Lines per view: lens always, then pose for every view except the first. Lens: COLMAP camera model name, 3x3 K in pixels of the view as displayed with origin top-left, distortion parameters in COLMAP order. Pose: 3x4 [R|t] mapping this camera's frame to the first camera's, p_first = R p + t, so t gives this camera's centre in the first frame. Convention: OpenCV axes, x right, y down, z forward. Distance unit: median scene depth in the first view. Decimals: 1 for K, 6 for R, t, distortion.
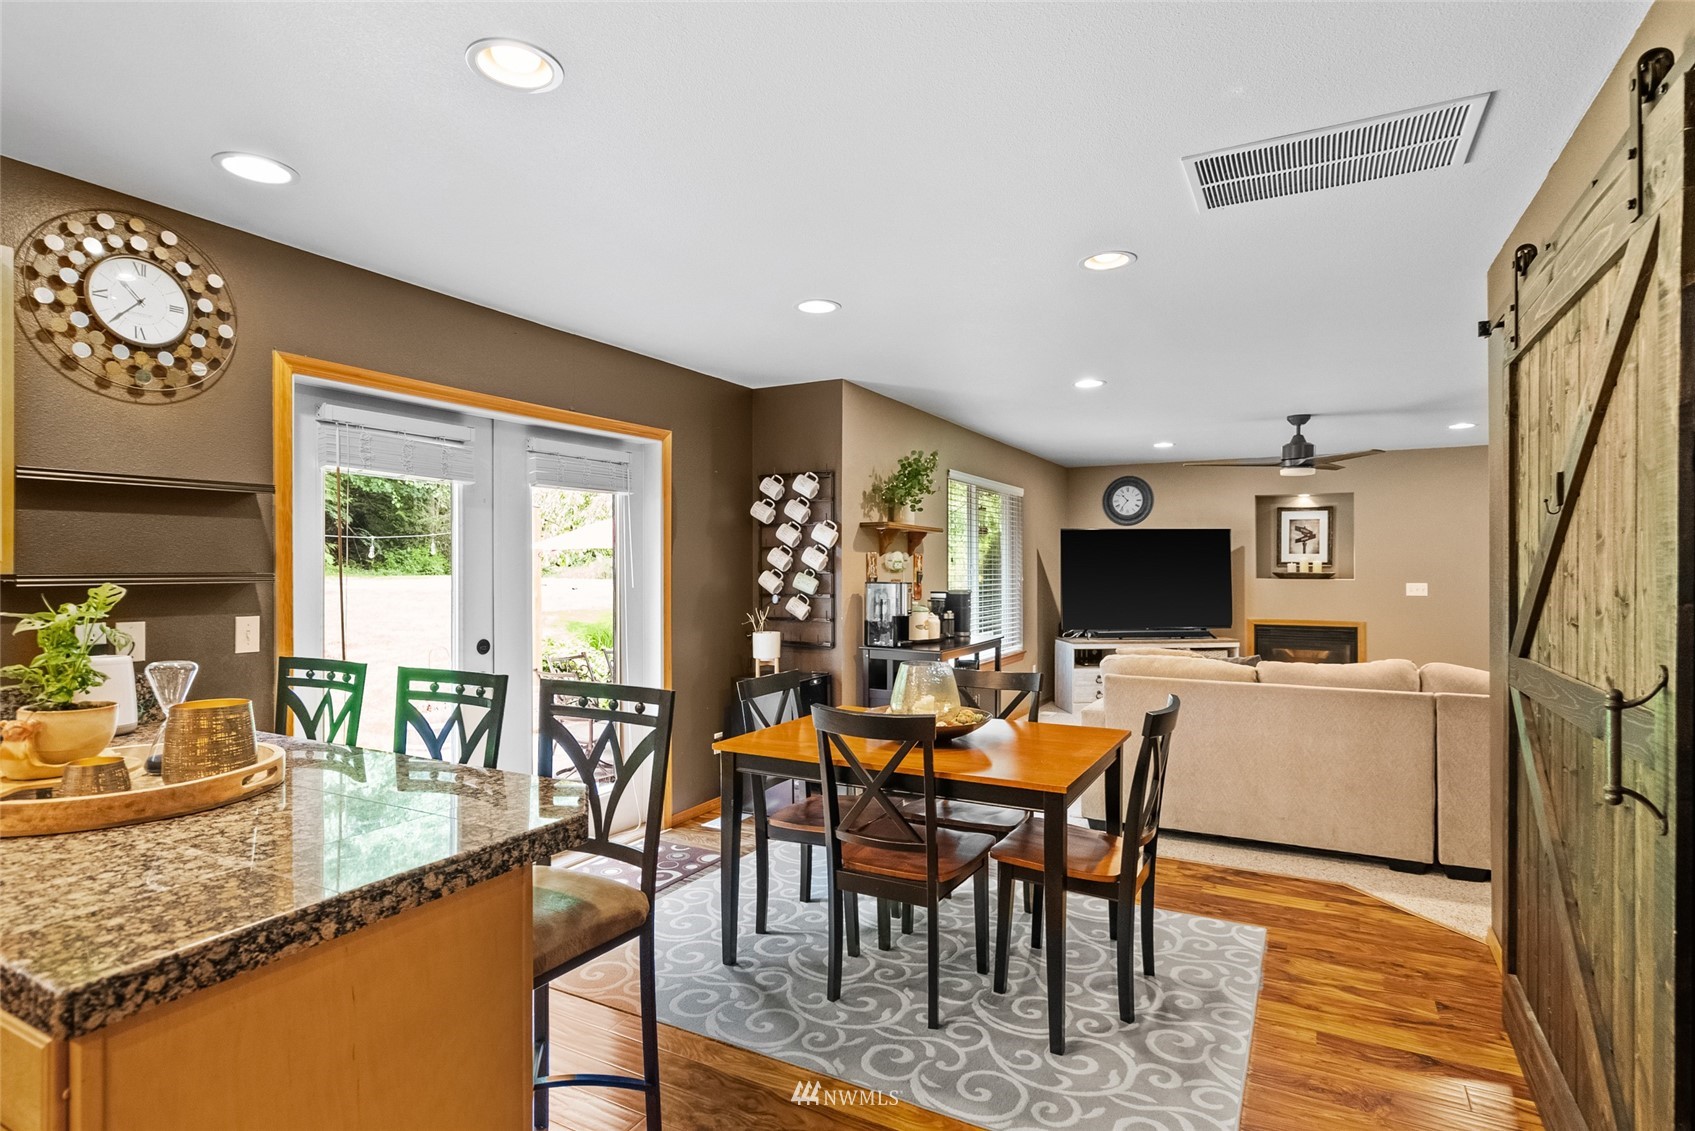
lens RADIAL K [[869.0, 0, 854.9], [0, 869.0, 560.4], [0, 0, 1]] dist [0.002476, 0.001245]
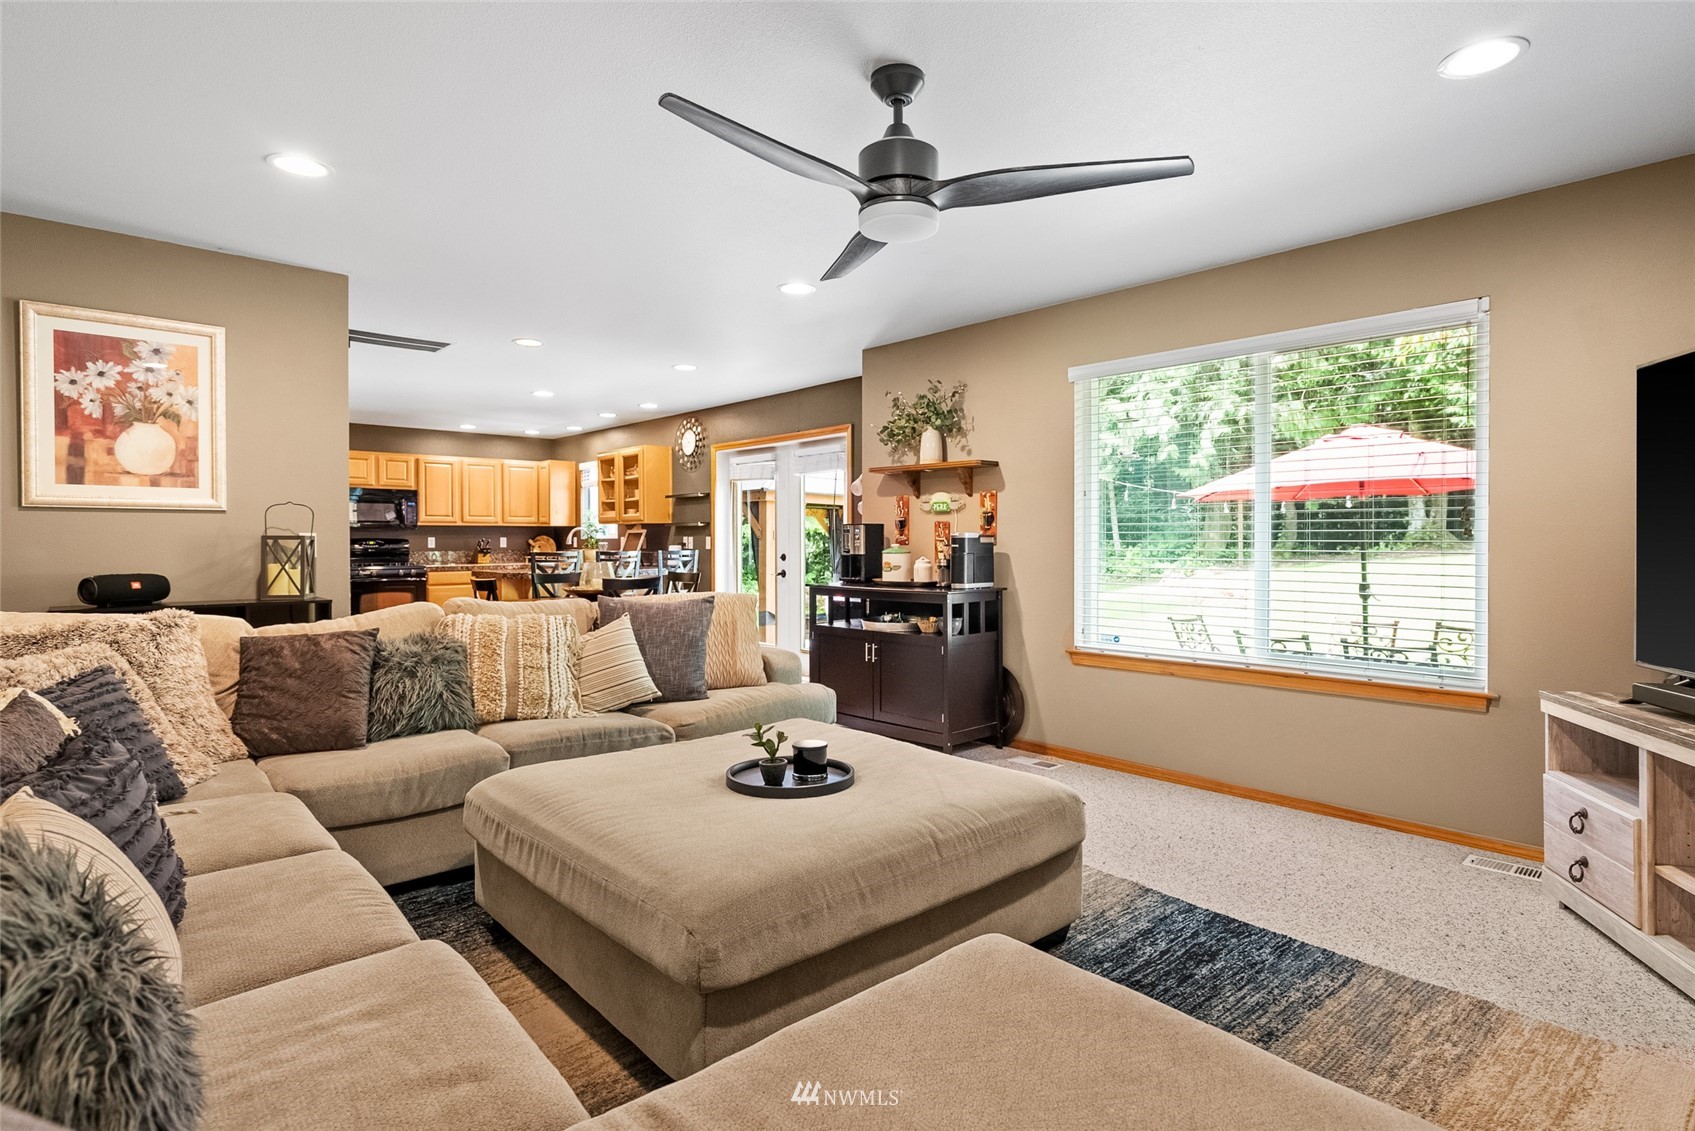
lens RADIAL K [[869.0, 0, 859.6], [0, 869.0, 549.3], [0, 0, 1]] dist [0.002476, 0.001245]
pose [[-0.328572, 0.011277, -0.944412, 1.347178], [0.009707, 0.999916, 0.008562, 0.059828], [0.944429, -0.006354, -0.328654, 1.702992]]
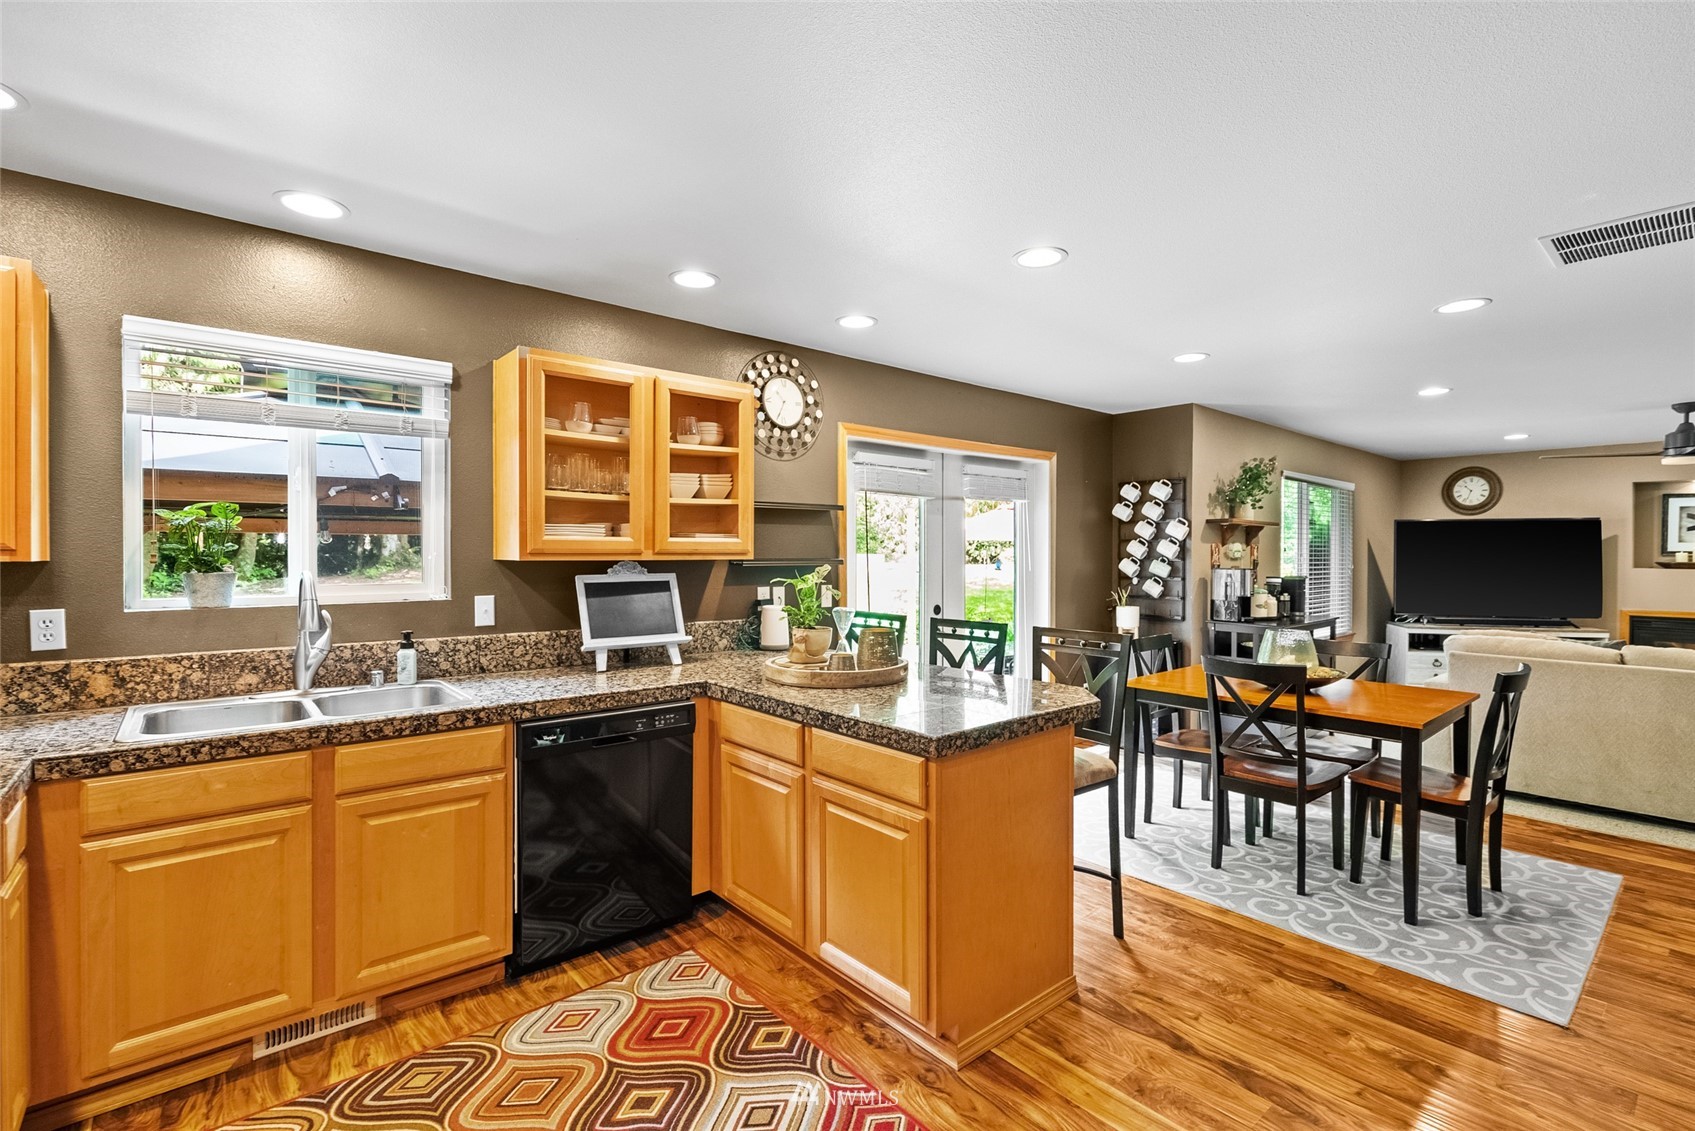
lens RADIAL K [[770.9, 0, 851.0], [0, 770.9, 560.0], [0, 0, 1]] dist [-0.003090, 0.000579]
pose [[0.932460, 0.005399, -0.361234, -0.086925], [0.000261, 0.999878, 0.015617, -0.004208], [0.361274, -0.014657, 0.932344, -0.239297]]
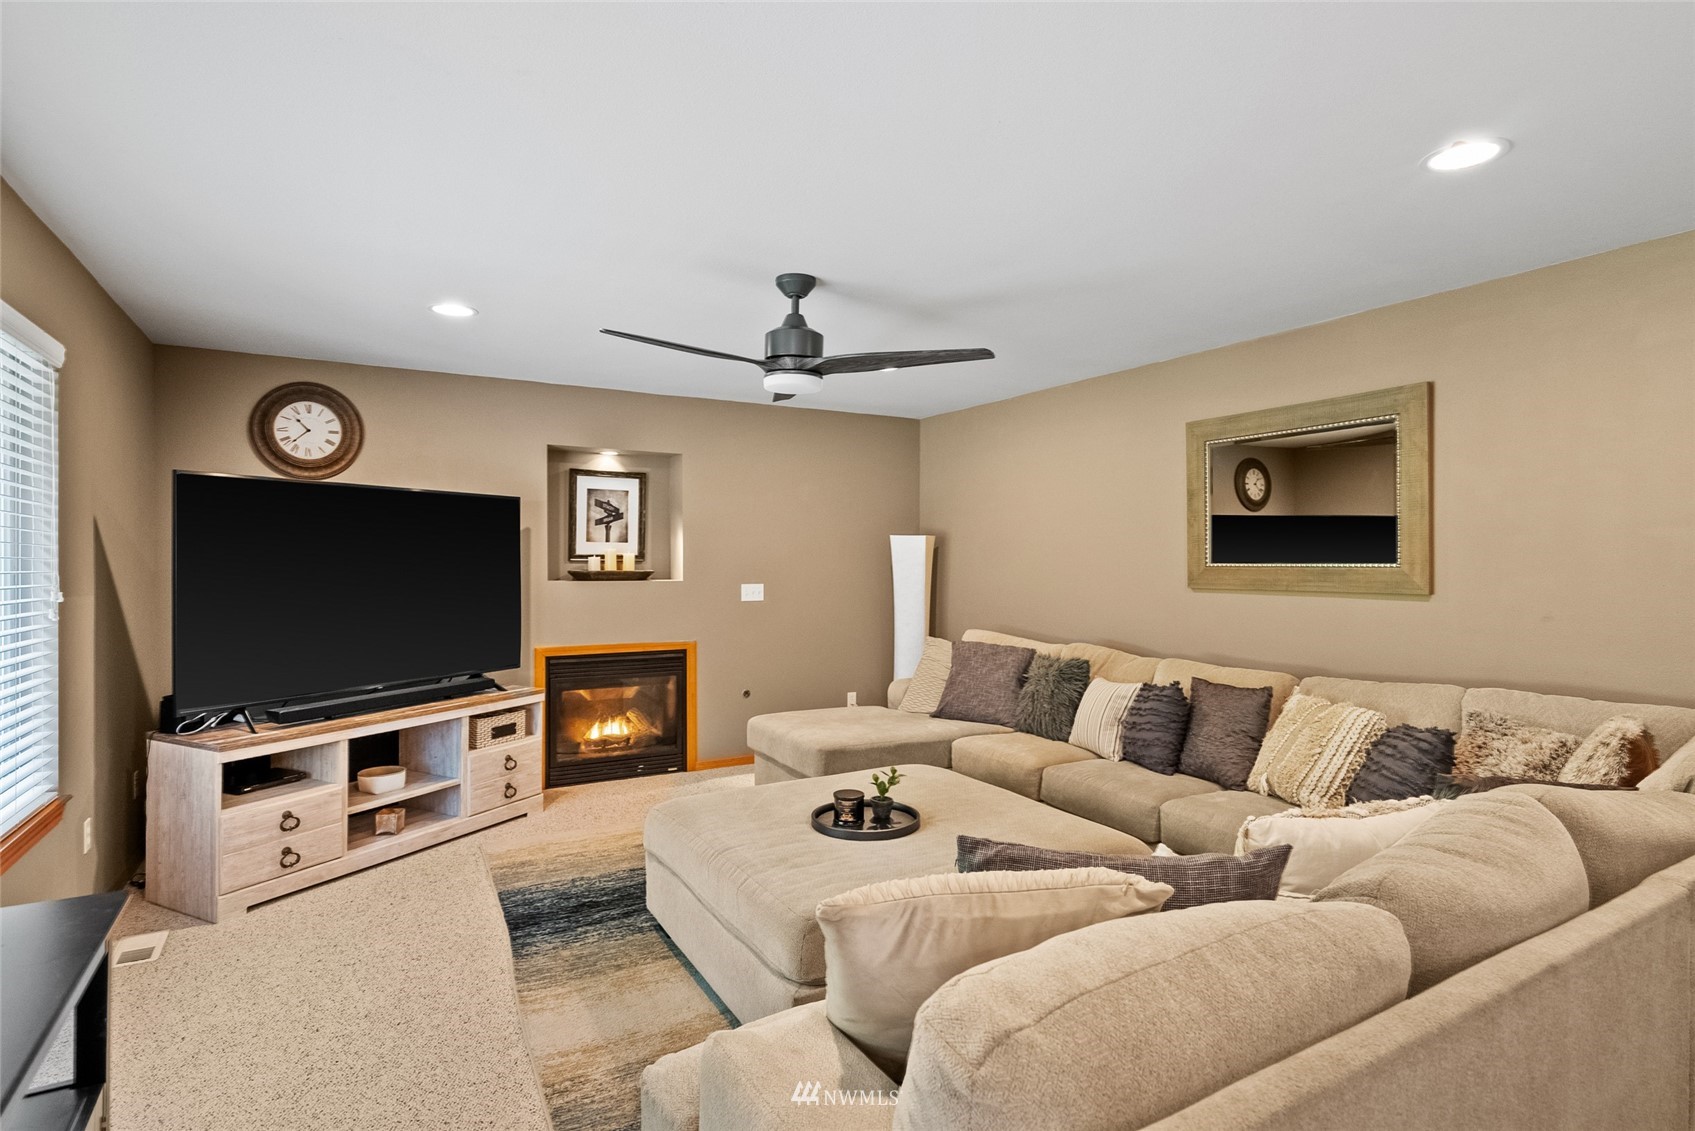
lens RADIAL K [[869.0, 0, 849.5], [0, 869.0, 561.4], [0, 0, 1]] dist [0.002476, 0.001245]
pose [[0.533021, -0.001443, 0.846101, 0.124239], [-0.008344, 0.999941, 0.006961, 0.001839], [-0.846061, -0.010770, 0.532977, 1.059424]]
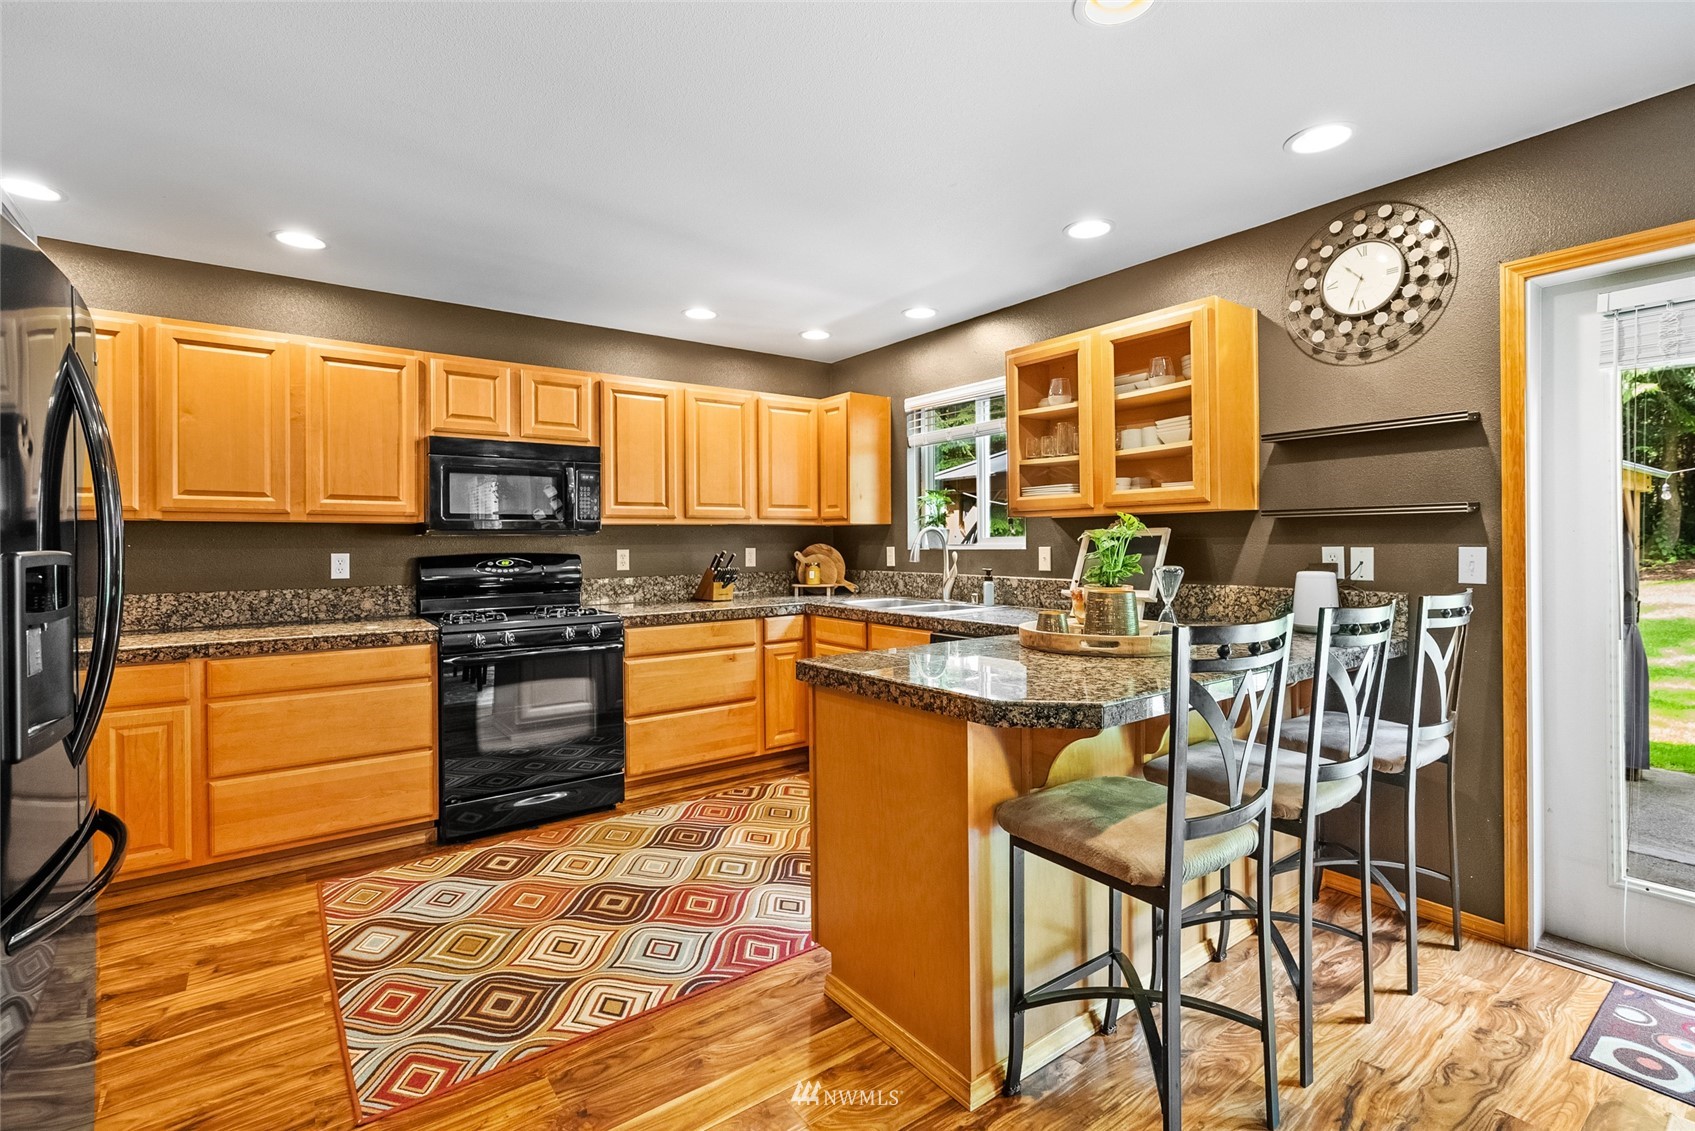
lens RADIAL K [[770.9, 0, 861.3], [0, 770.9, 545.9], [0, 0, 1]] dist [-0.003090, 0.000579]
pose [[-0.414626, 0.008456, -0.909953, 0.263637], [0.016976, 0.999855, 0.001556, 0.034420], [0.909834, -0.014802, -0.414709, 0.502335]]
